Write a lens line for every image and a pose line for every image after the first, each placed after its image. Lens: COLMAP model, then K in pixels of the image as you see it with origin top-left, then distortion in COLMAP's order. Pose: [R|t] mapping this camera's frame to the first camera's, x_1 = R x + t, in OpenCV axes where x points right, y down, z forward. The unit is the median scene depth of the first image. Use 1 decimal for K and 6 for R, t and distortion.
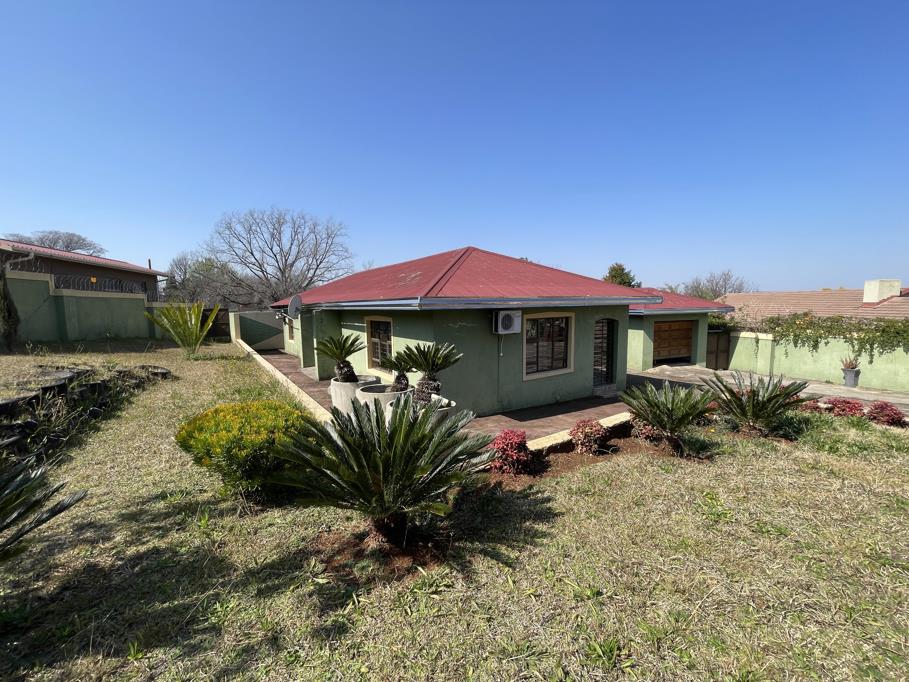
lens RADIAL K [[366.9, 0, 459.1], [0, 366.9, 338.3], [0, 0, 1]] dist [-0.004025, 0.000220]
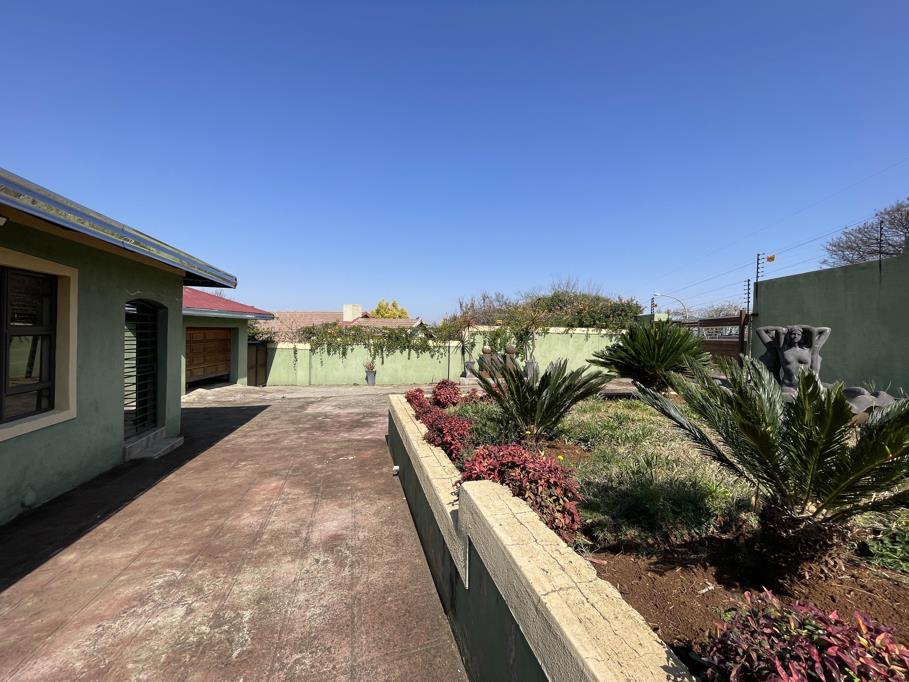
lens RADIAL K [[366.9, 0, 454.1], [0, 366.9, 342.7], [0, 0, 1]] dist [-0.004025, 0.000220]
pose [[0.328979, -0.003267, 0.944332, 0.099359], [0.058959, 0.998114, -0.017087, 0.058123], [-0.942495, 0.061298, 0.328551, 0.665057]]
